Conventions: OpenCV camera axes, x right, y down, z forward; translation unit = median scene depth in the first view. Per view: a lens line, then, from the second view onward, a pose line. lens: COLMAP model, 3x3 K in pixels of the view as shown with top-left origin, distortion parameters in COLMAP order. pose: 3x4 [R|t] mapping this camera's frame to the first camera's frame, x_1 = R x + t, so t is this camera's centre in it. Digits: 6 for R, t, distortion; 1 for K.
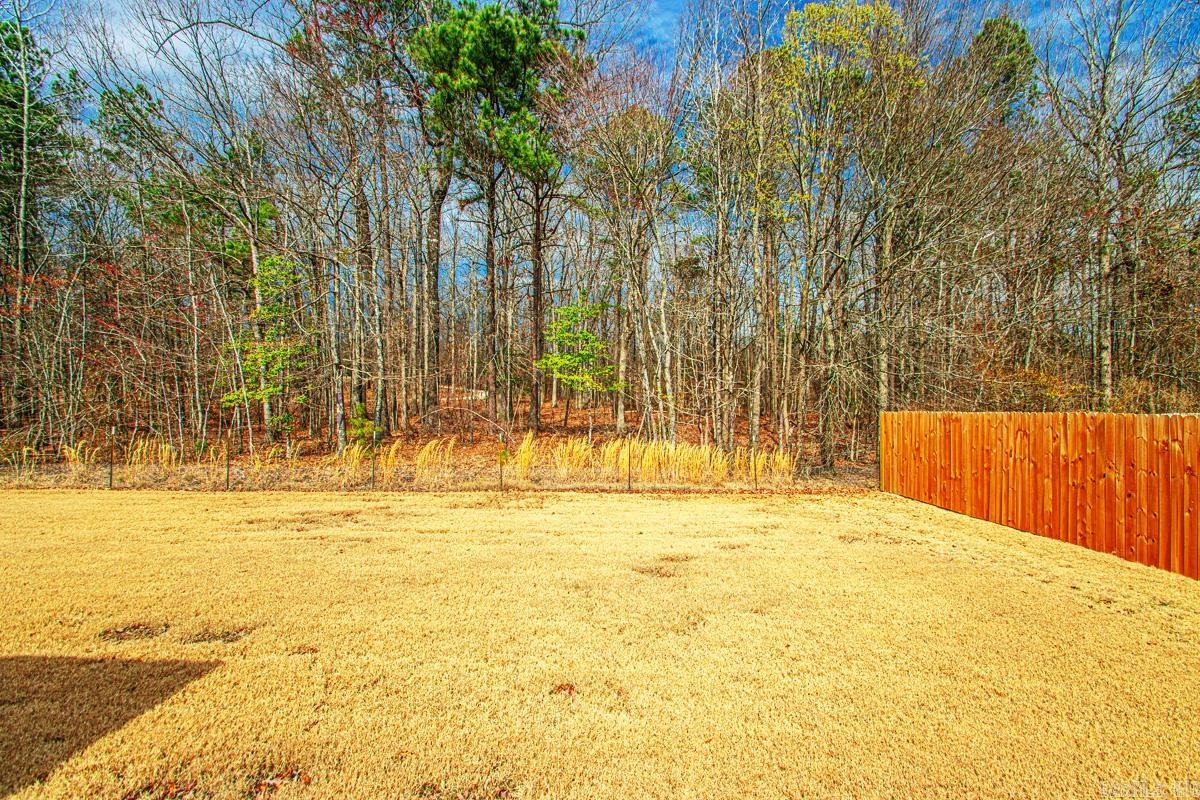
lens RADIAL K [[575.0, 0, 600.0], [0, 575.0, 400.0], [0, 0, 1]] dist [0.023295, -0.022905]
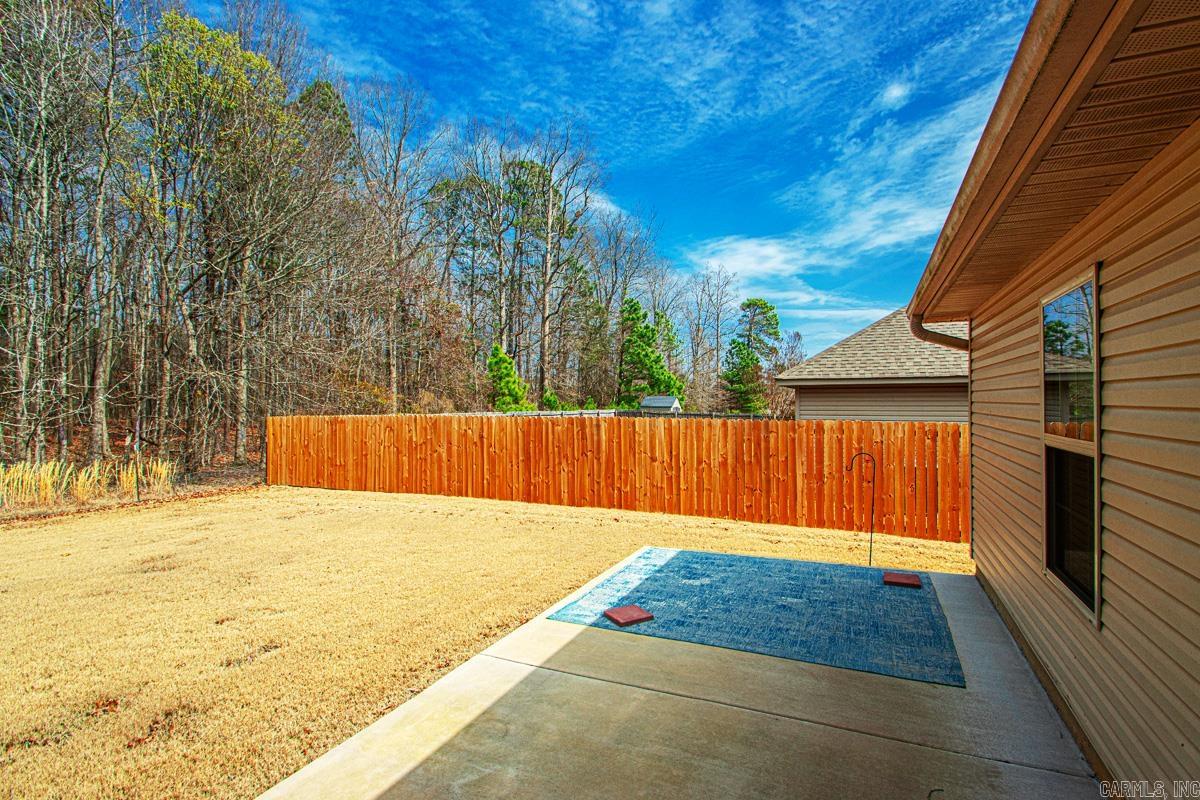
lens RADIAL K [[575.0, 0, 600.0], [0, 575.0, 400.0], [0, 0, 1]] dist [0.023295, -0.022905]
pose [[0.457588, -0.000159, 0.889164, -0.387588], [0.002196, 0.999997, -0.000951, -0.017448], [-0.889162, 0.002387, 0.457587, -0.204902]]
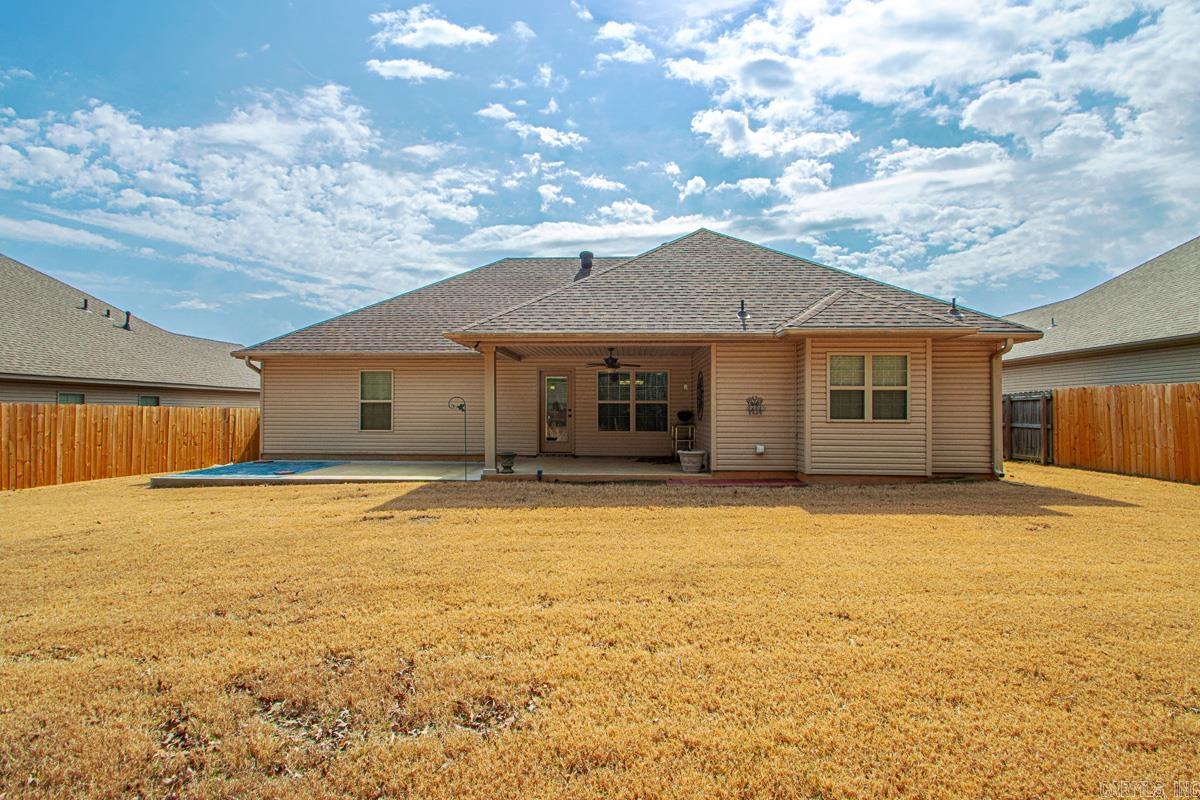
lens RADIAL K [[601.5, 0, 615.2], [0, 601.5, 403.8], [0, 0, 1]] dist [0.022094, -0.021664]
pose [[-0.994694, 0.001589, 0.102866, -0.779861], [0.000134, 0.999900, -0.014147, 0.044086], [-0.102879, -0.014058, -0.994595, 1.352818]]
